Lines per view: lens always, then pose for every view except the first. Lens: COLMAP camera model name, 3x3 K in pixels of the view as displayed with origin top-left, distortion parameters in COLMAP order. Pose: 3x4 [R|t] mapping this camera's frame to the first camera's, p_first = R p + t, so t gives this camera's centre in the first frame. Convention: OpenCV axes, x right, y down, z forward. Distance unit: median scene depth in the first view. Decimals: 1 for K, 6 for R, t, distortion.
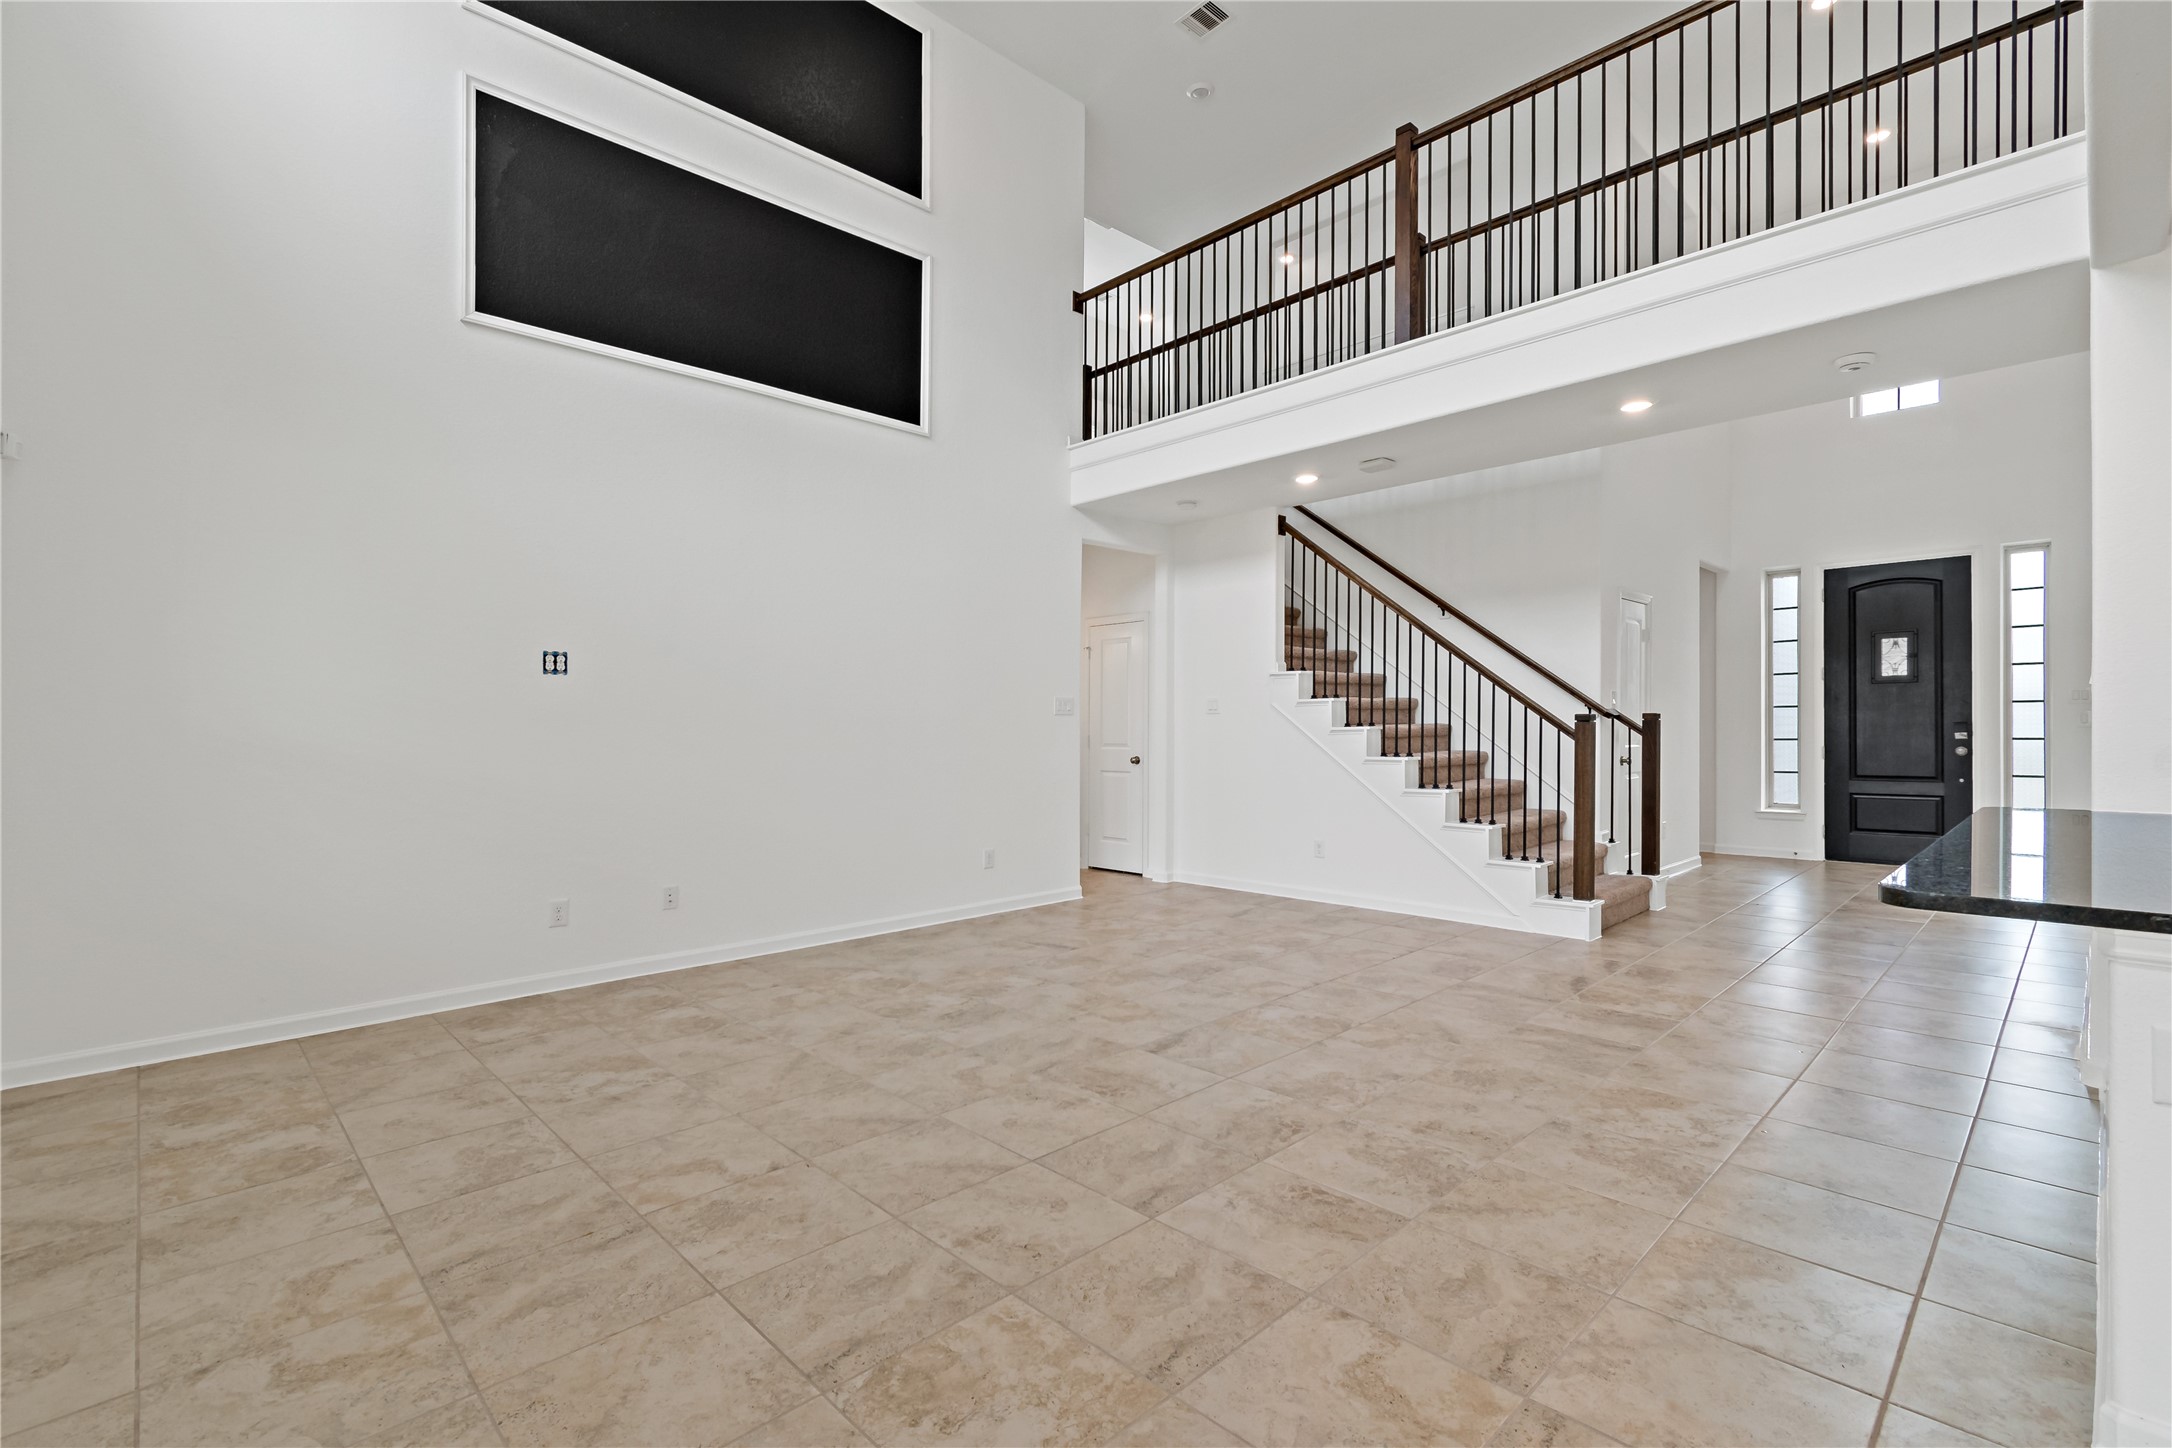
lens RADIAL K [[975.1, 0, 1070.9], [0, 975.1, 721.8], [0, 0, 1]] dist [0.003632, 0.000123]
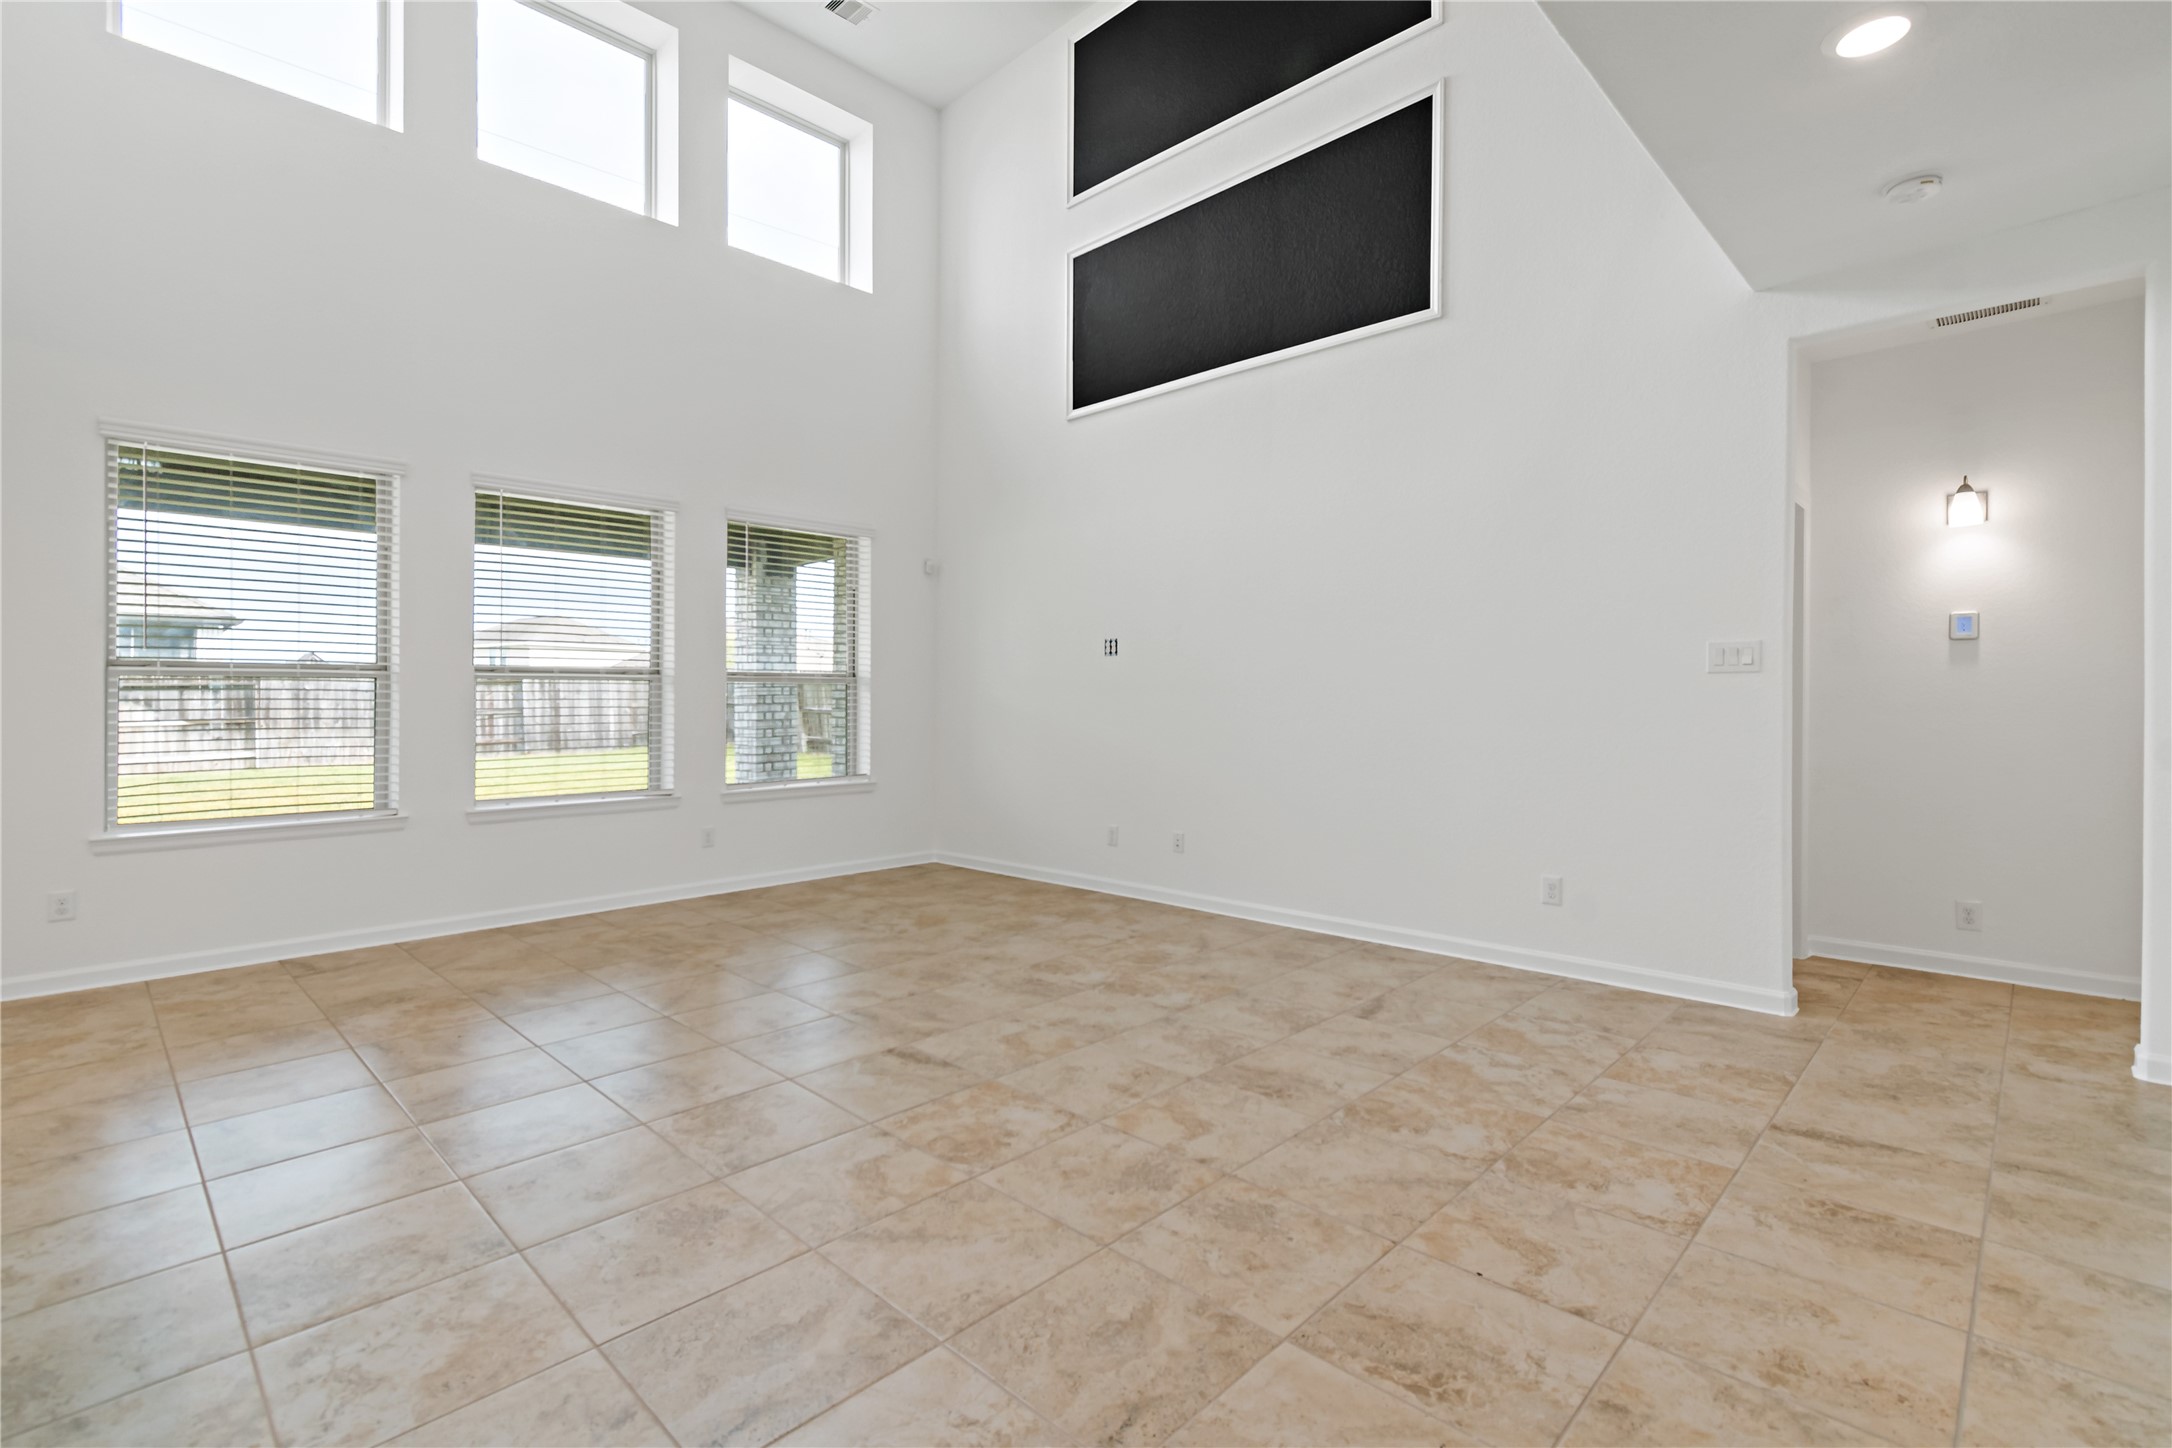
lens RADIAL K [[975.1, 0, 1082.6], [0, 975.1, 681.8], [0, 0, 1]] dist [0.003632, 0.000123]
pose [[0.041989, -0.010597, -0.999062, 1.050227], [0.009303, 0.999905, -0.010215, 0.000703], [0.999075, -0.008865, 0.042084, 1.184103]]
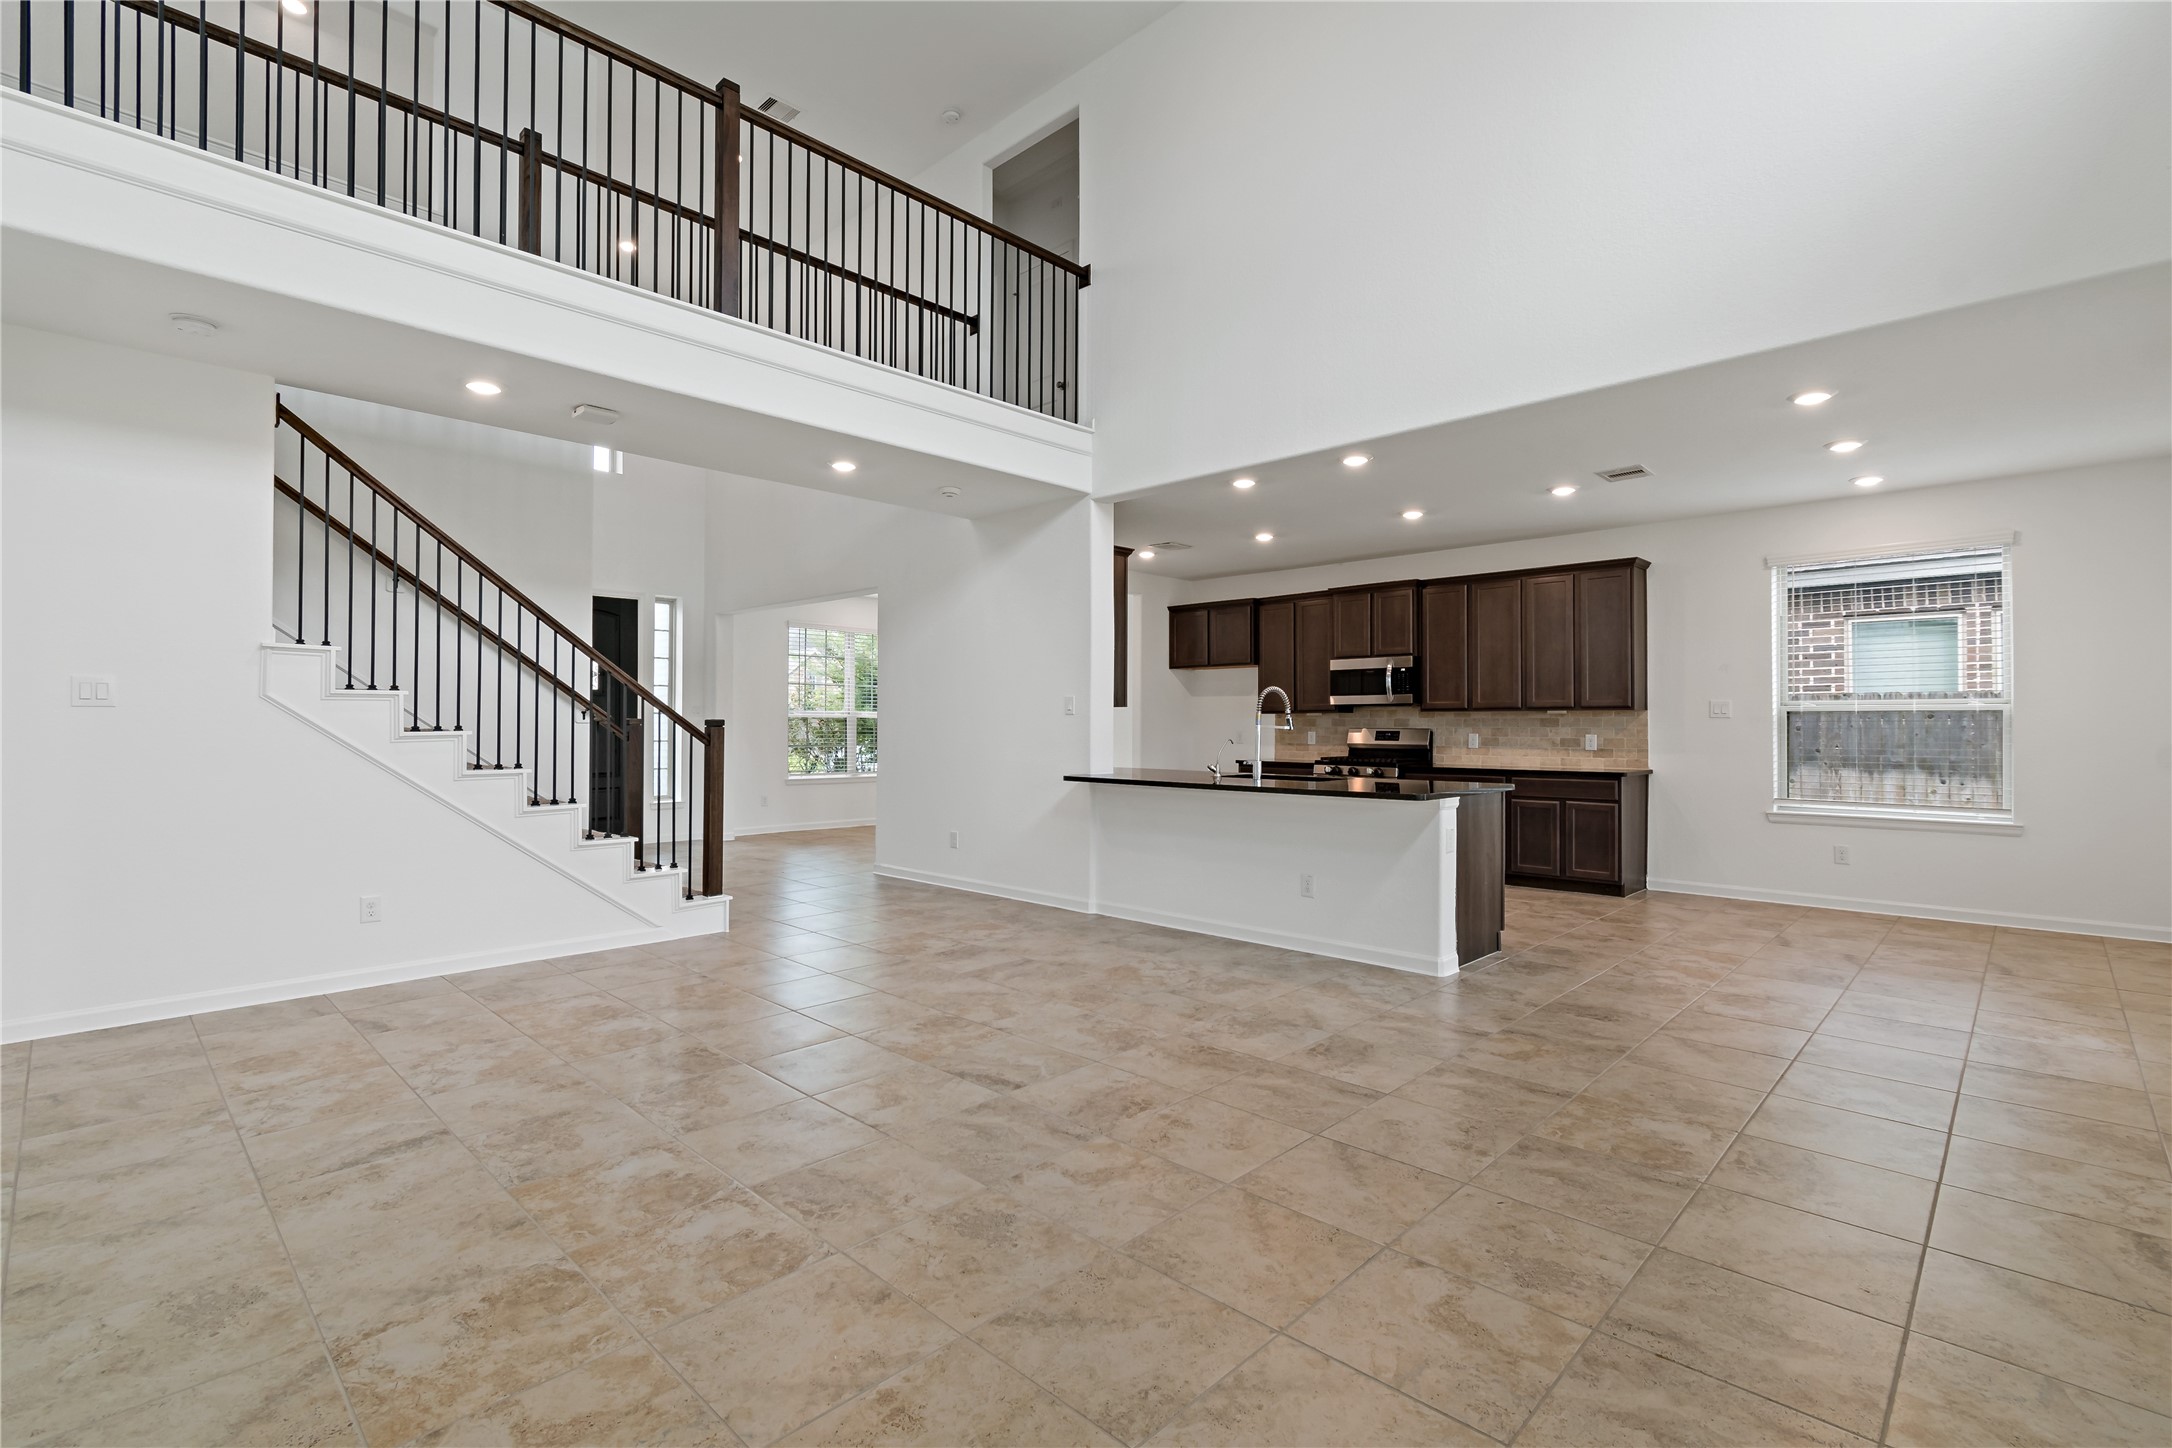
lens RADIAL K [[975.1, 0, 1071.9], [0, 975.1, 735.4], [0, 0, 1]] dist [0.003632, 0.000123]
pose [[-0.030145, -0.002965, 0.999541, -0.859023], [-0.005732, 0.999980, 0.002793, 0.005665], [-0.999529, -0.005646, -0.030161, 1.011484]]
